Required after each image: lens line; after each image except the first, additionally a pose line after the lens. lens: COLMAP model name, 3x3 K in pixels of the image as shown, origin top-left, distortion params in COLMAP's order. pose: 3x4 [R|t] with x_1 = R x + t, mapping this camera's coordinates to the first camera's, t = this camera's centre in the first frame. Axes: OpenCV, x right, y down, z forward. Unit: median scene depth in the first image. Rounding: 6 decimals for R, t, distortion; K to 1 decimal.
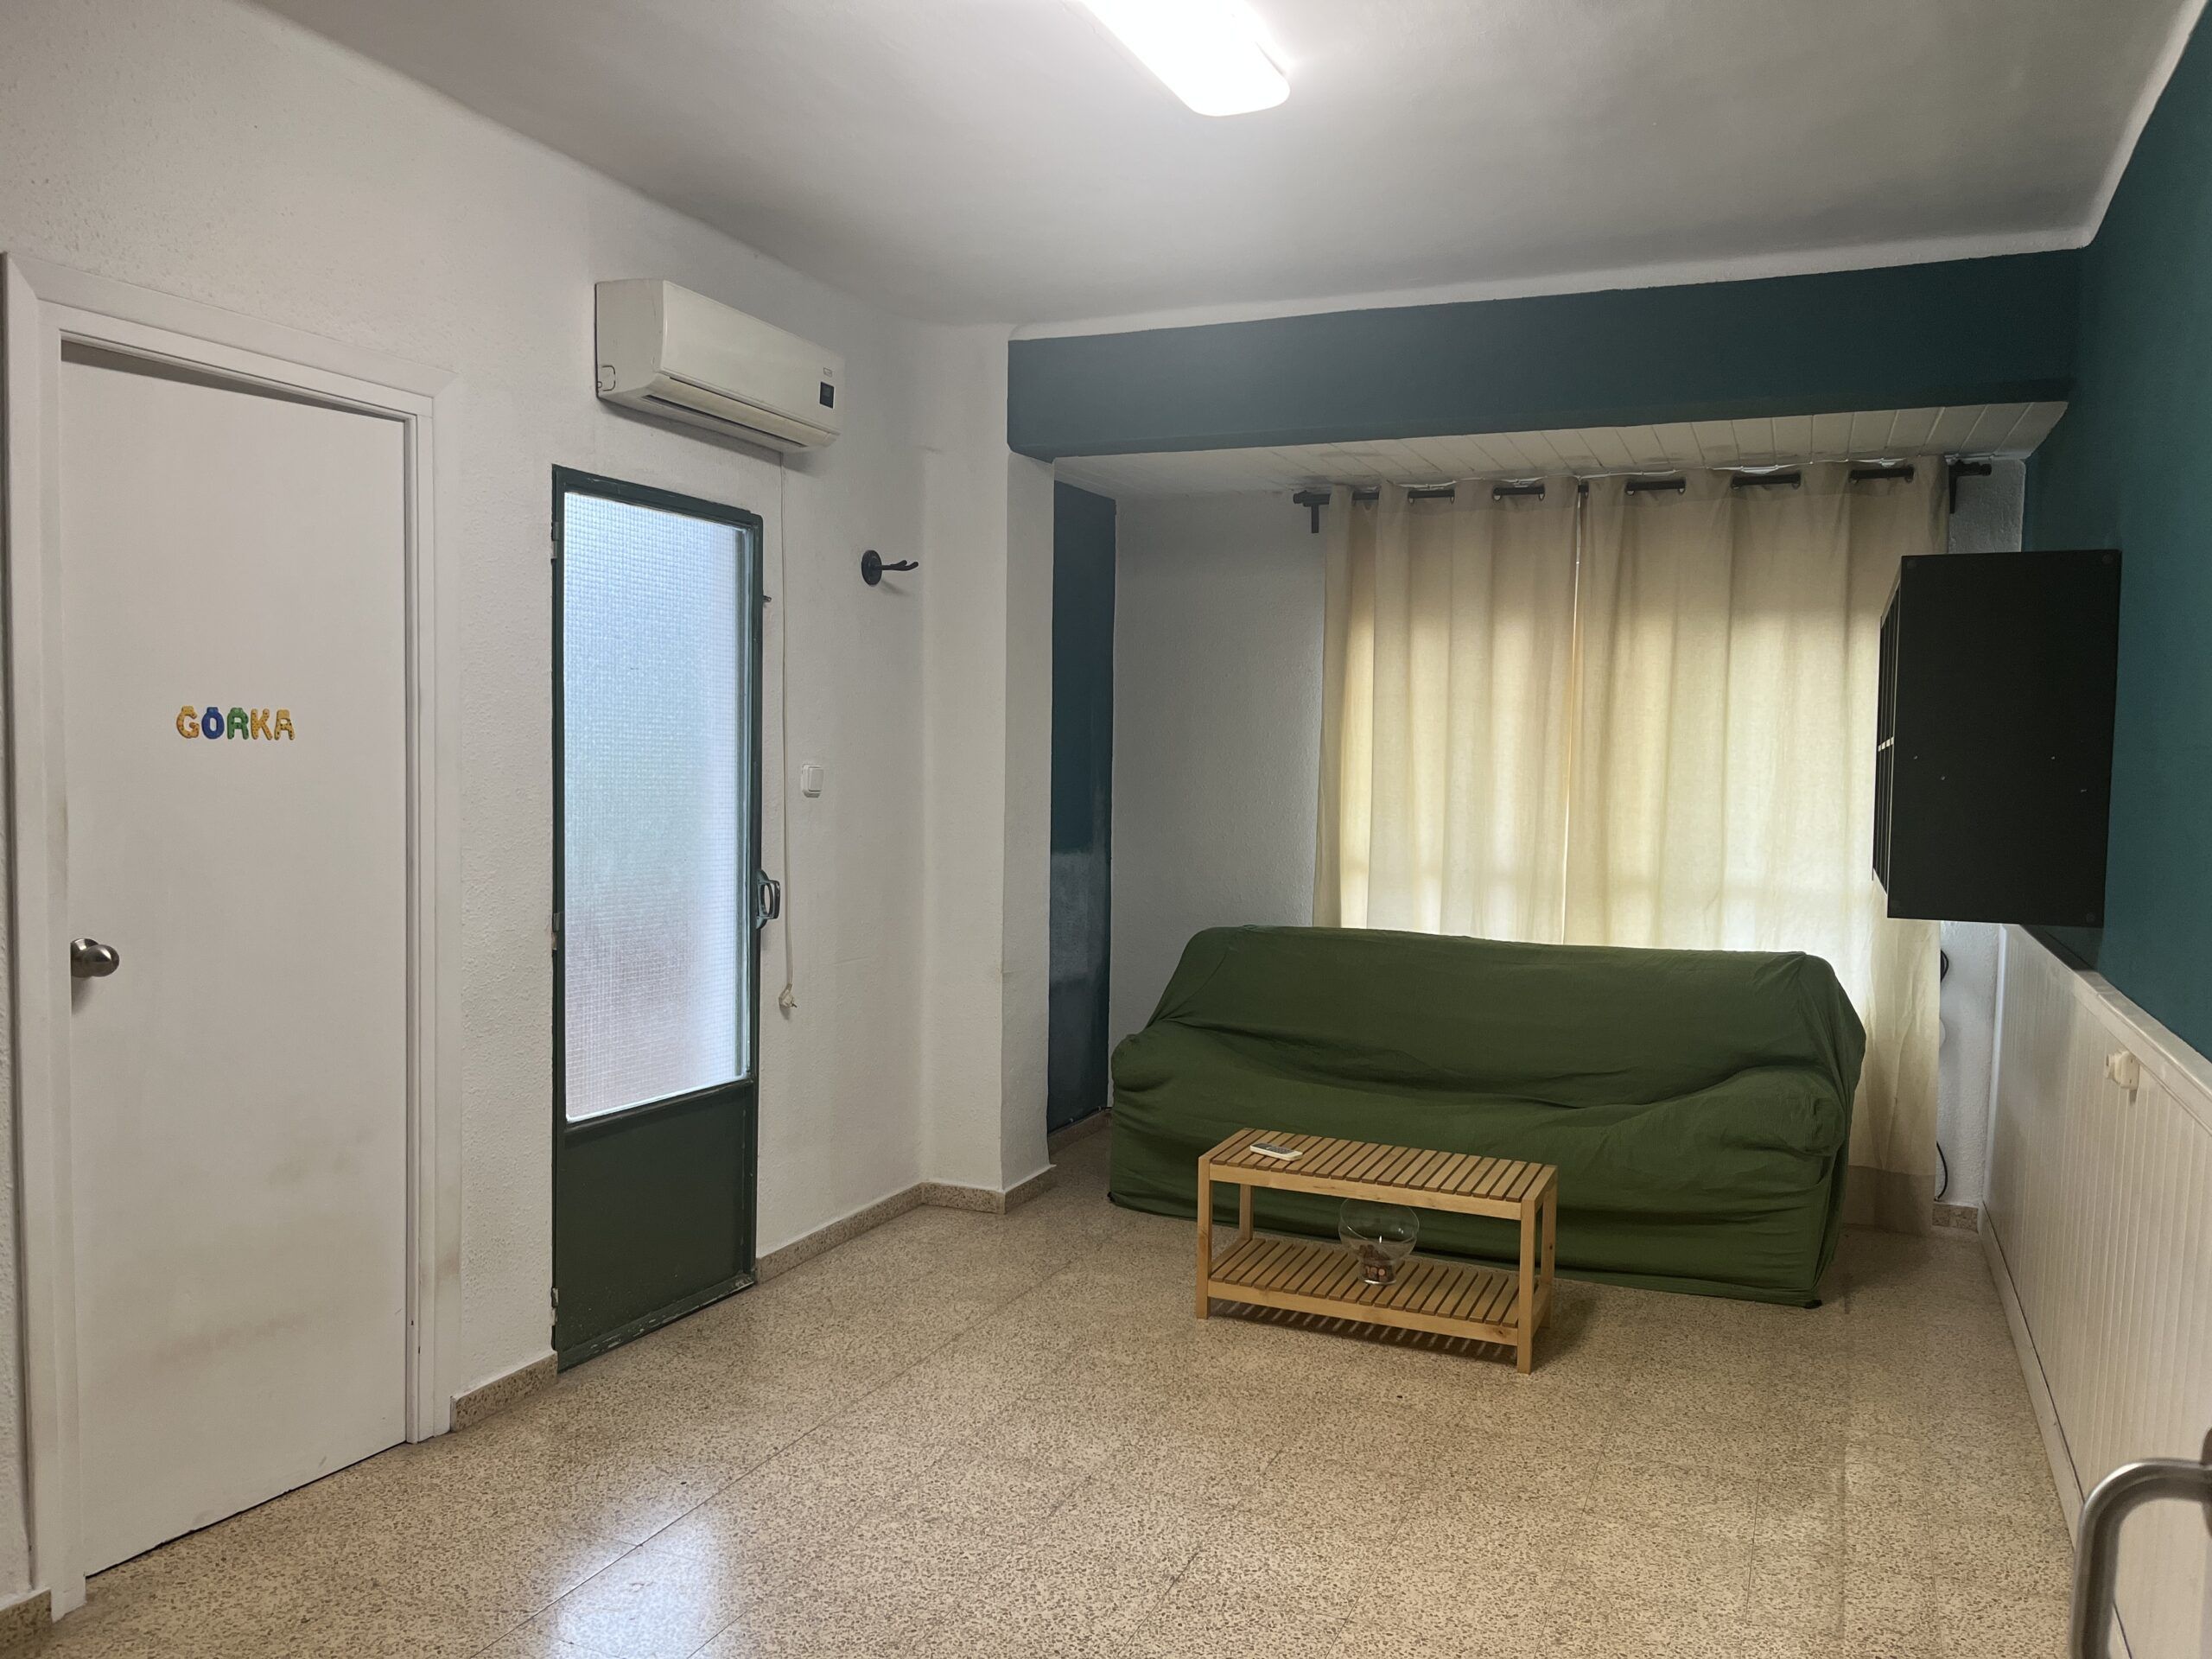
lens RADIAL K [[1675.3, 0, 1099.4], [0, 1675.3, 838.5], [0, 0, 1]] dist [0.056234, -0.075762]
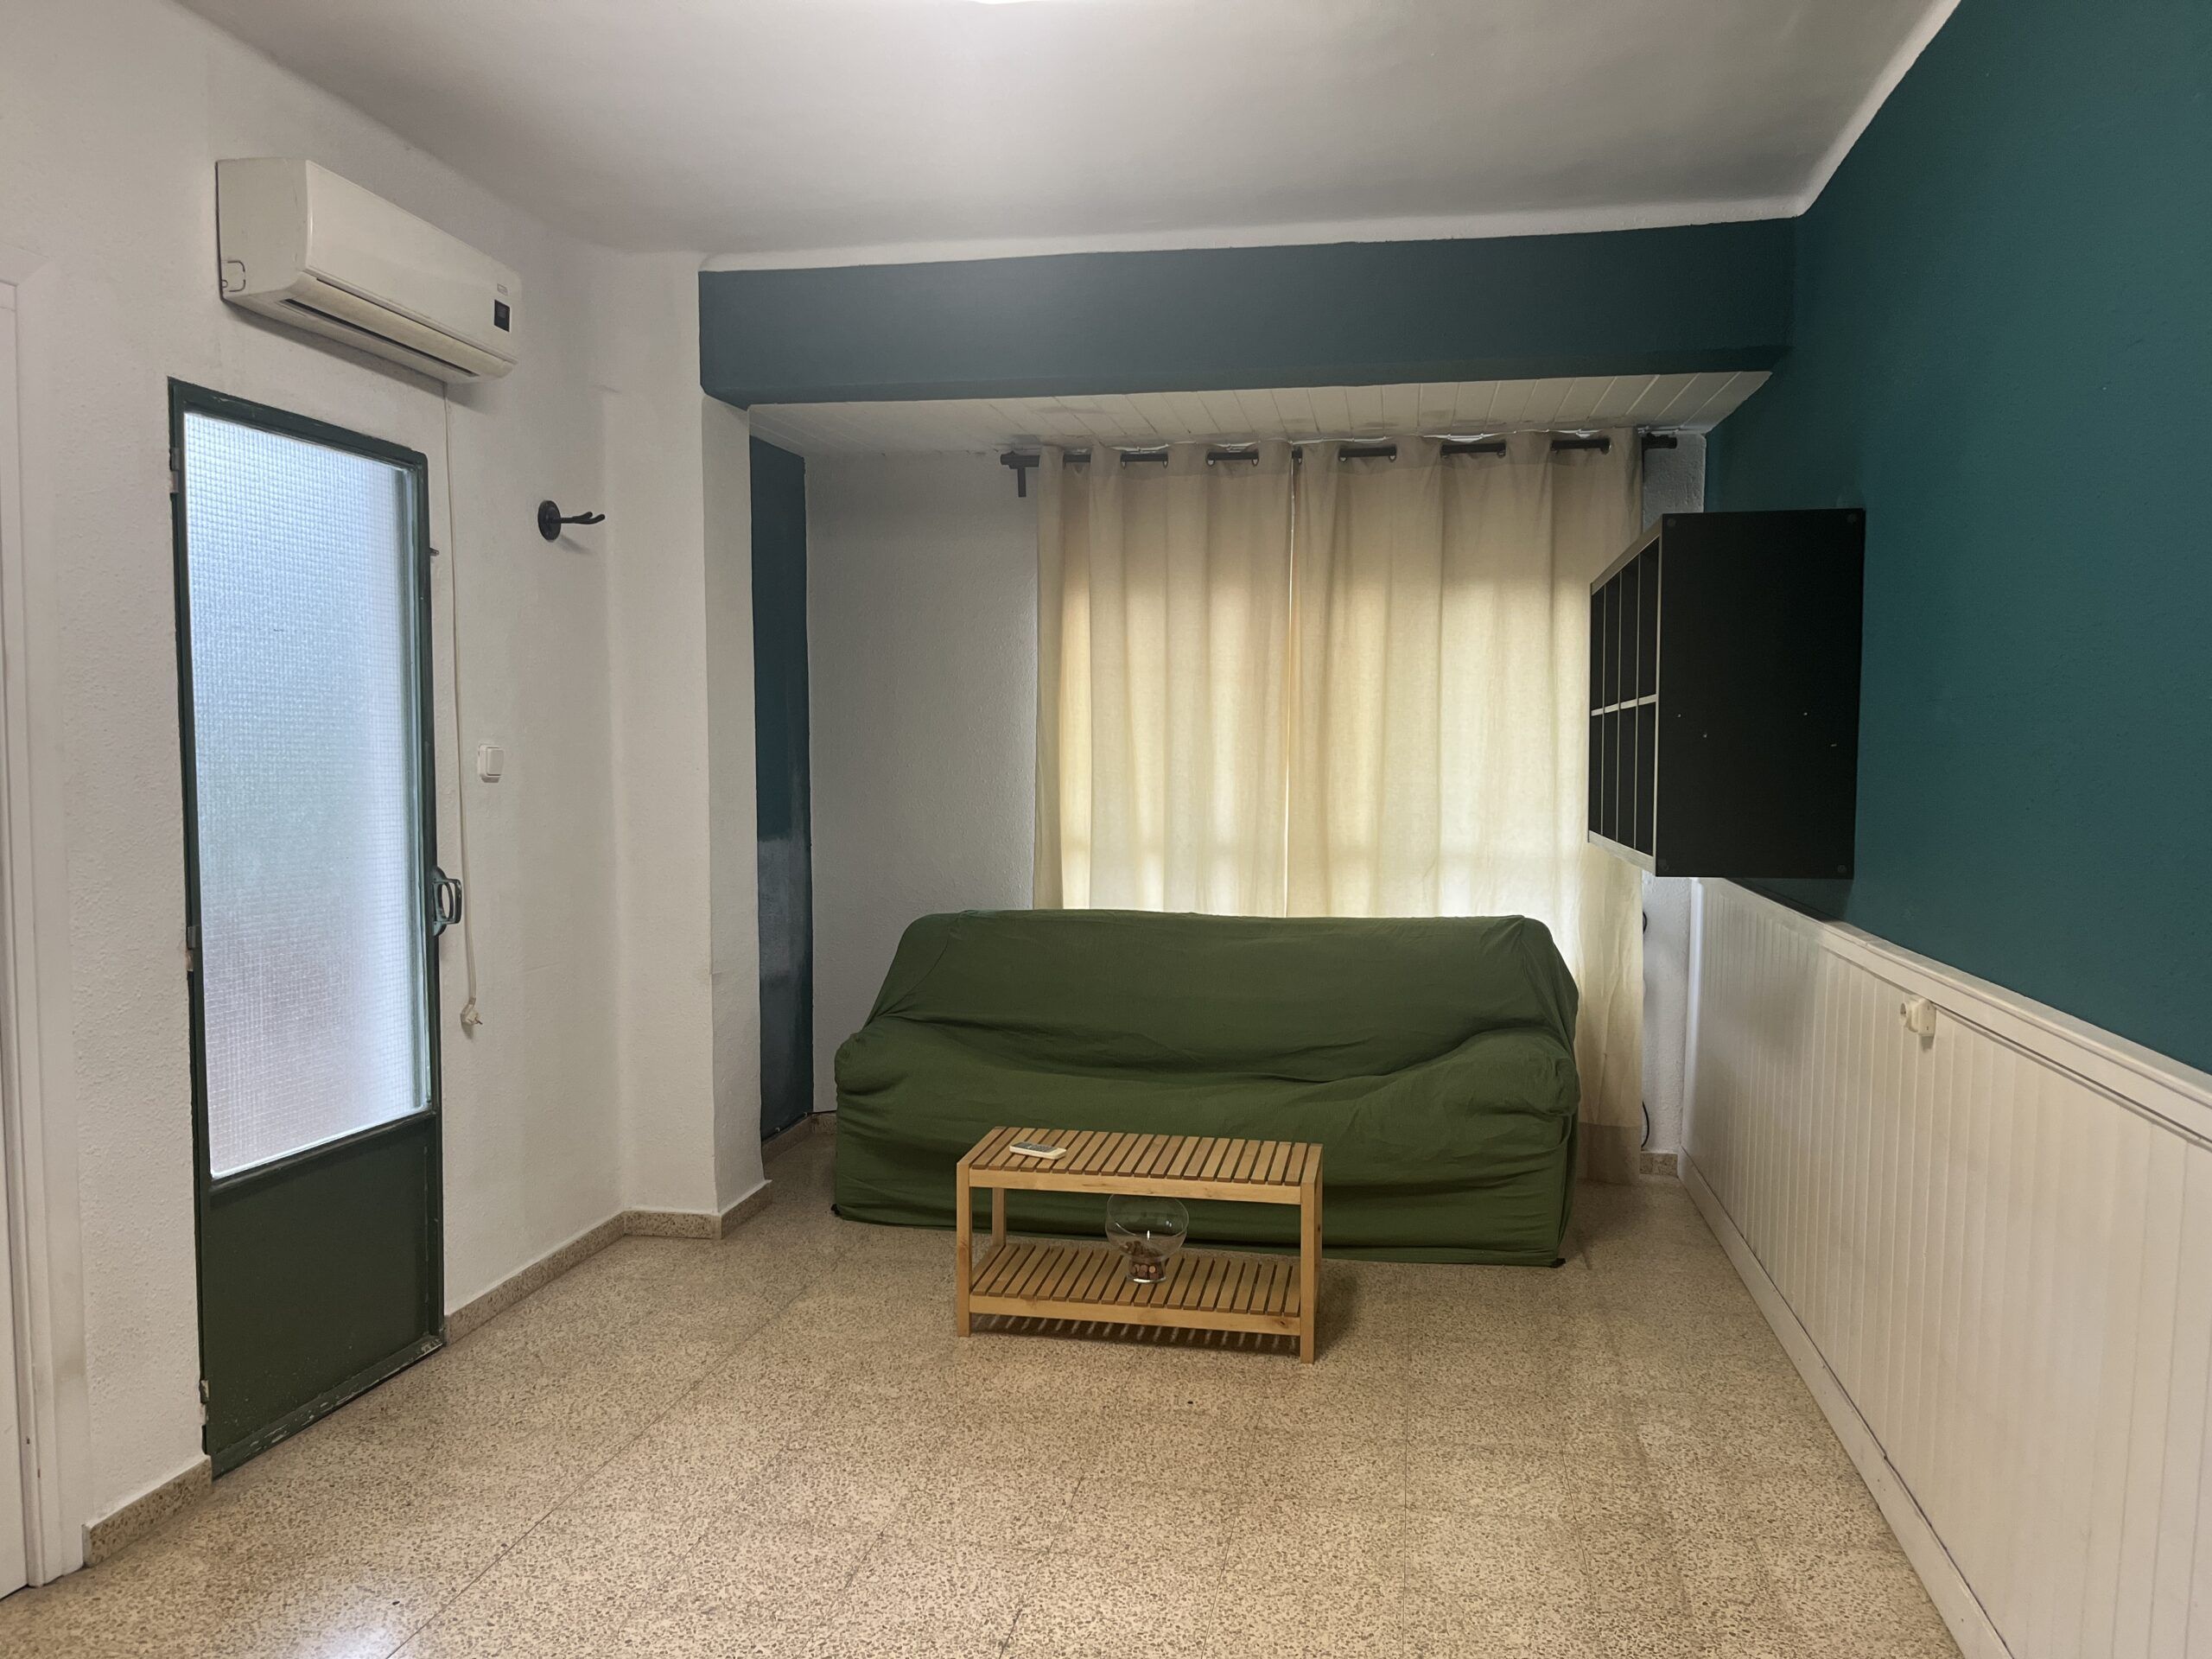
lens RADIAL K [[1675.3, 0, 1105.3], [0, 1675.3, 844.0], [0, 0, 1]] dist [0.056234, -0.075762]
pose [[0.974760, -0.029594, 0.221283, -0.064739], [0.027103, 0.999531, 0.014289, 0.004120], [-0.221602, -0.007931, 0.975105, 0.090709]]
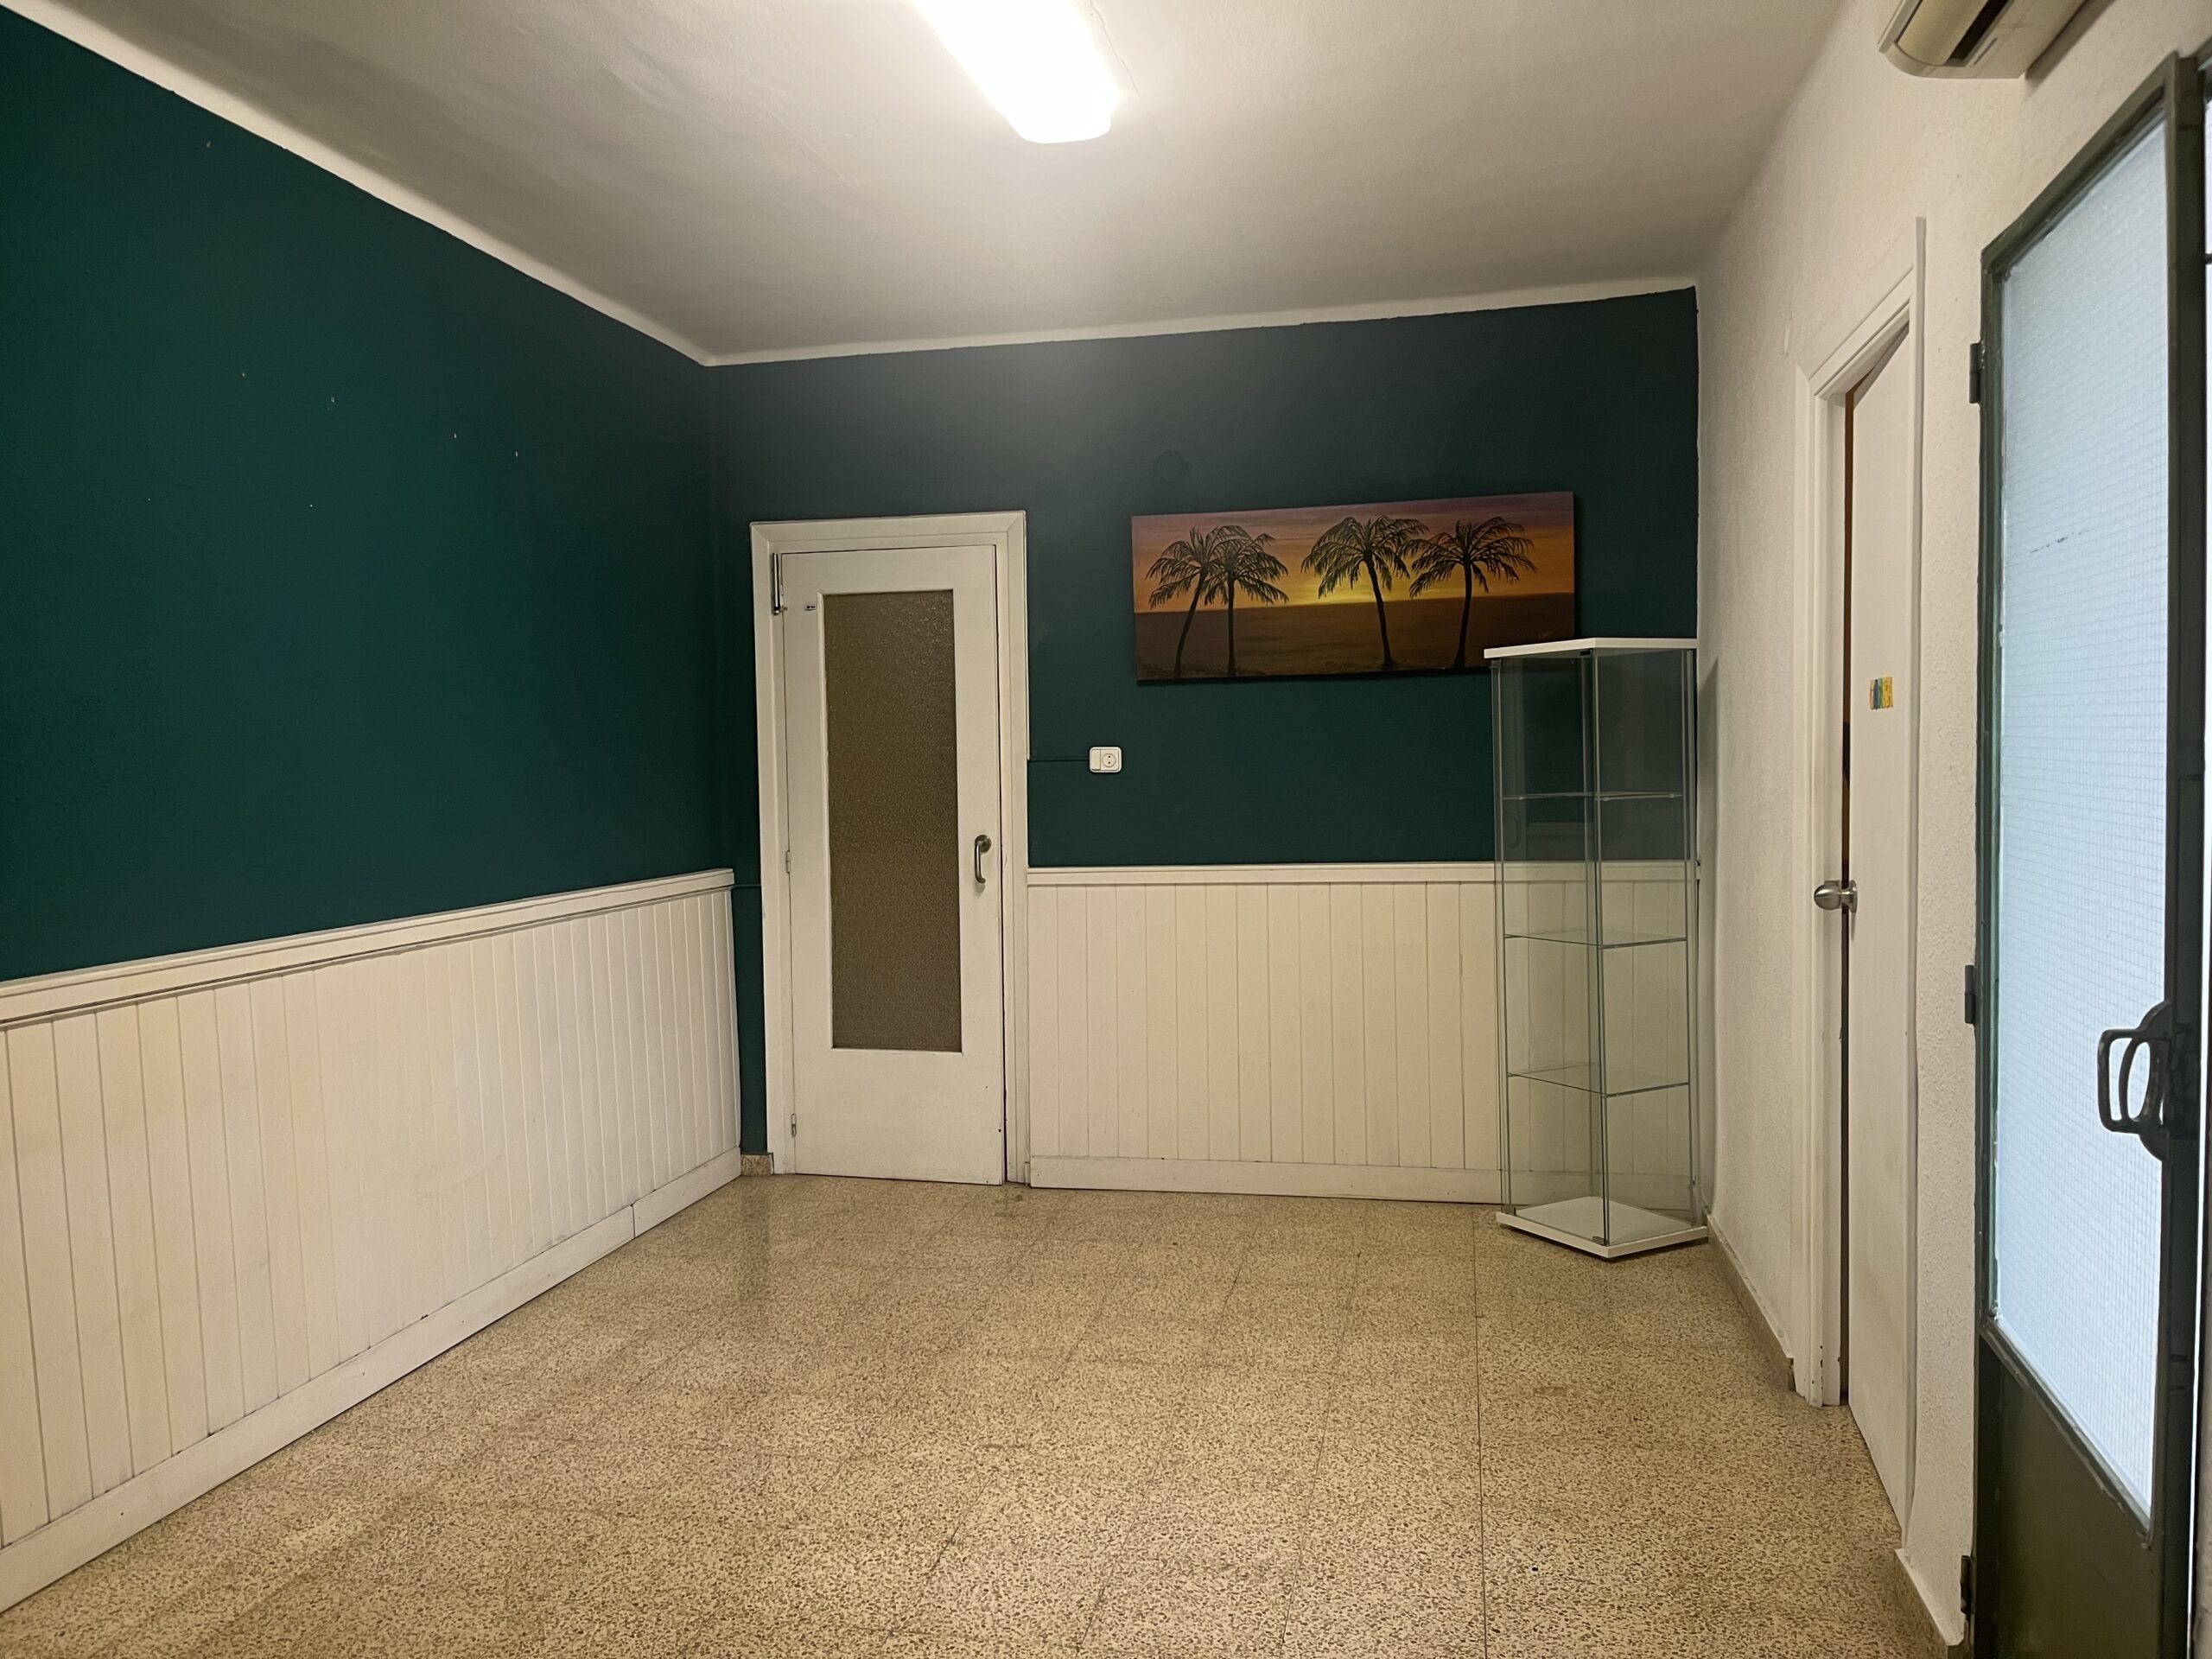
lens RADIAL K [[1675.3, 0, 1077.6], [0, 1675.3, 833.5], [0, 0, 1]] dist [0.056234, -0.075762]
pose [[-0.982520, 0.005425, -0.186075, 0.114703], [-0.012278, 0.995511, 0.093851, -0.055977], [0.185749, 0.094495, -0.978043, 1.446593]]
